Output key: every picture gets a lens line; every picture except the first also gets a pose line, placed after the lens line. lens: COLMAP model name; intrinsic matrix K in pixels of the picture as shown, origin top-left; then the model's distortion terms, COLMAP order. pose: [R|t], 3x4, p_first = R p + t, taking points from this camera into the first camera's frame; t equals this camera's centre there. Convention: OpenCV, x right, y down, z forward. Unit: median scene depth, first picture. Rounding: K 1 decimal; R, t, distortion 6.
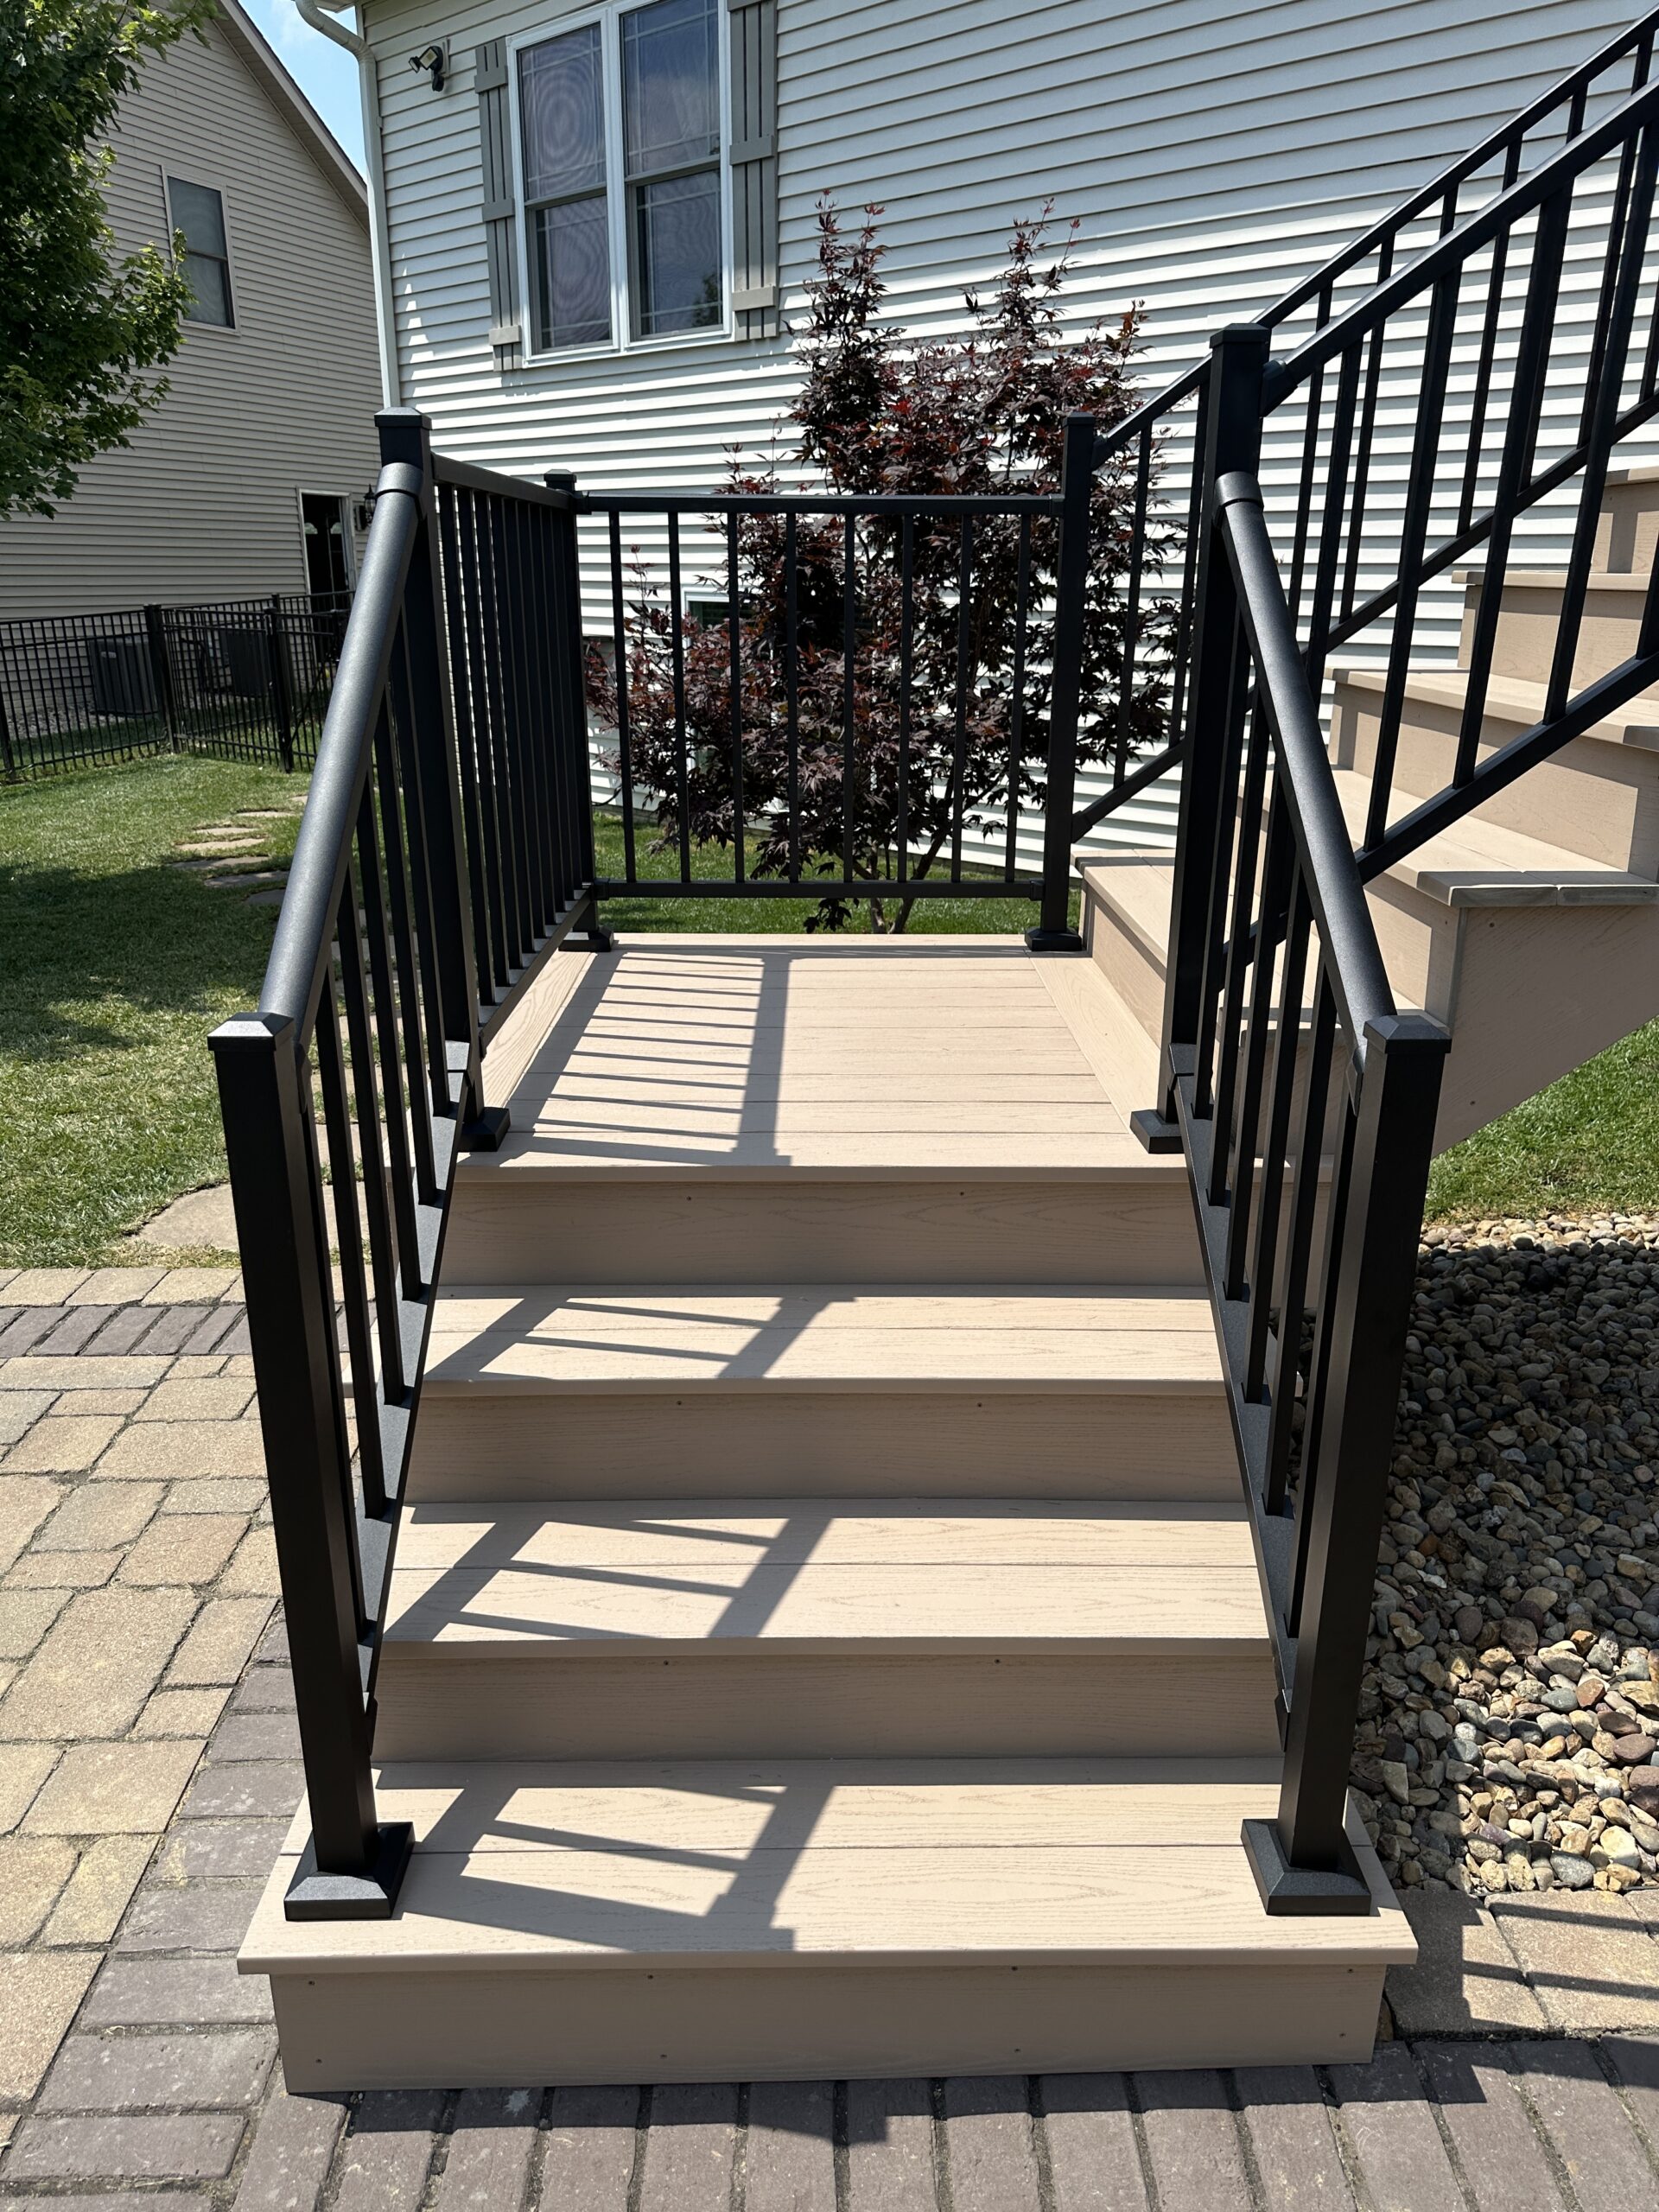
lens RADIAL K [[1568.1, 0, 834.7], [0, 1568.1, 1126.6], [0, 0, 1]] dist [0.049663, -0.069615]
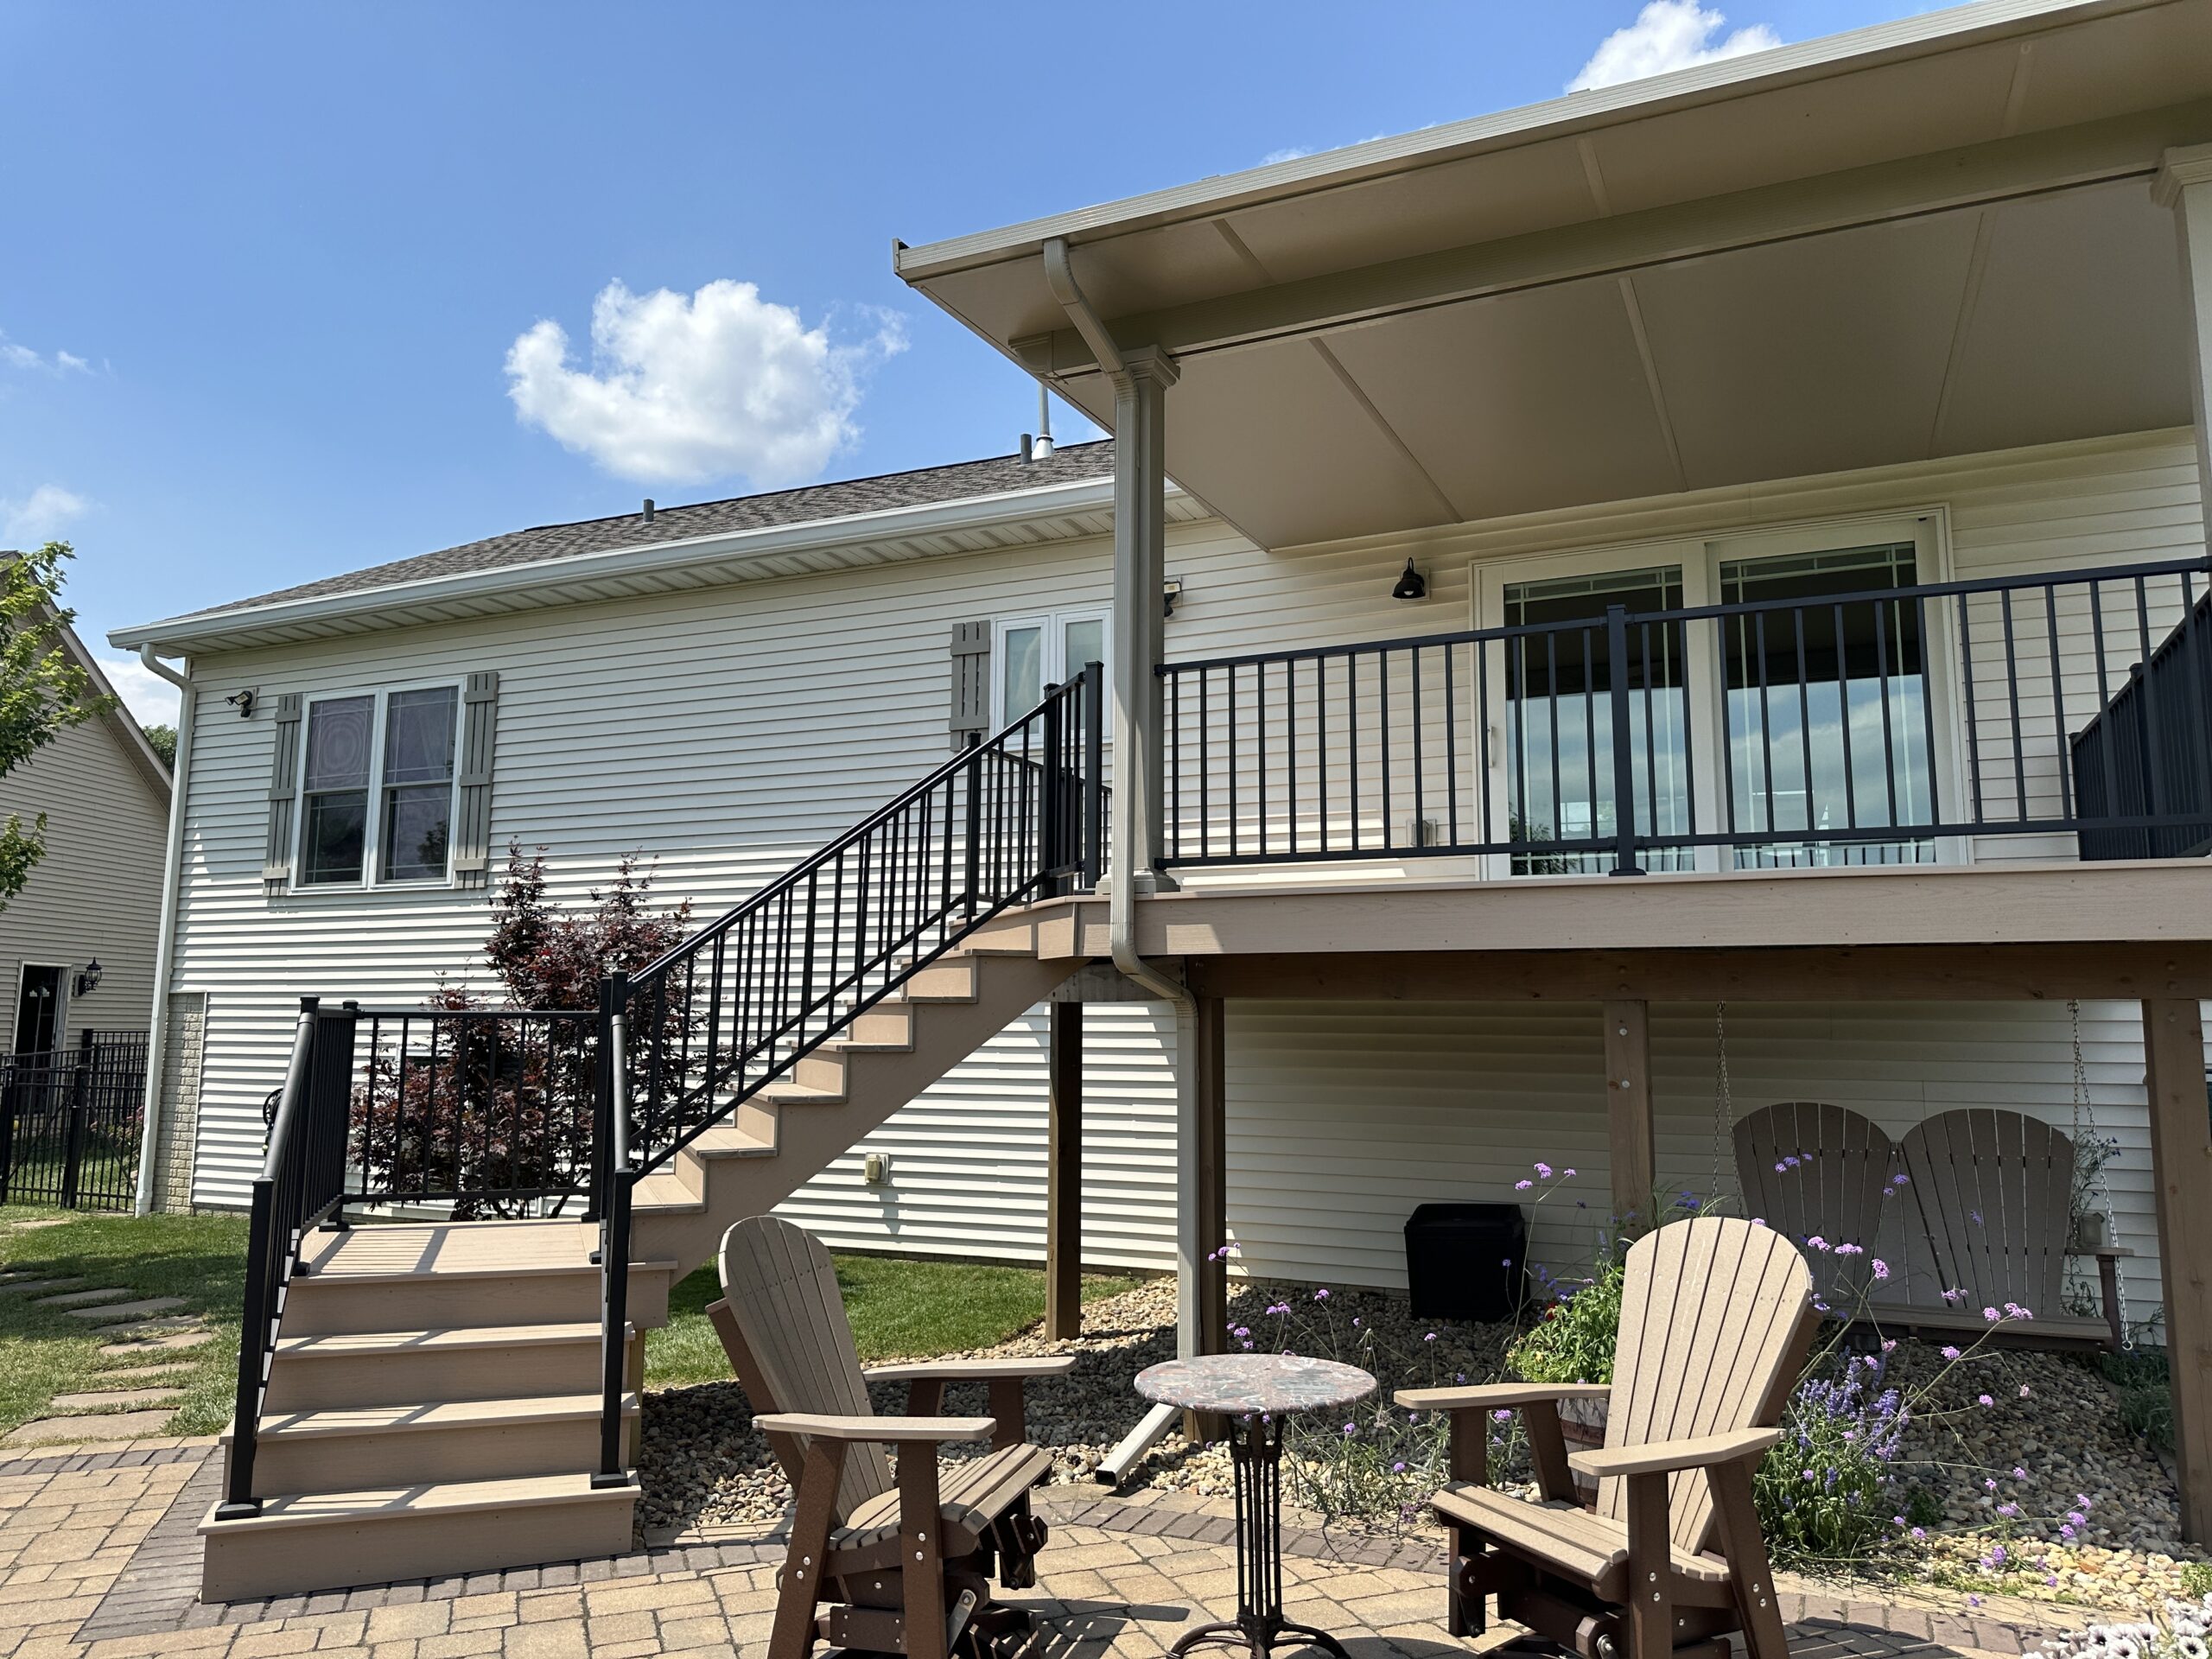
lens RADIAL K [[1568.1, 0, 1119.0], [0, 1568.1, 785.2], [0, 0, 1]] dist [0.049663, -0.069615]
pose [[0.943776, 0.045676, 0.327414, 0.045097], [0.112811, 0.886459, -0.448847, 0.193377], [-0.310741, 0.460548, 0.831466, -0.590134]]
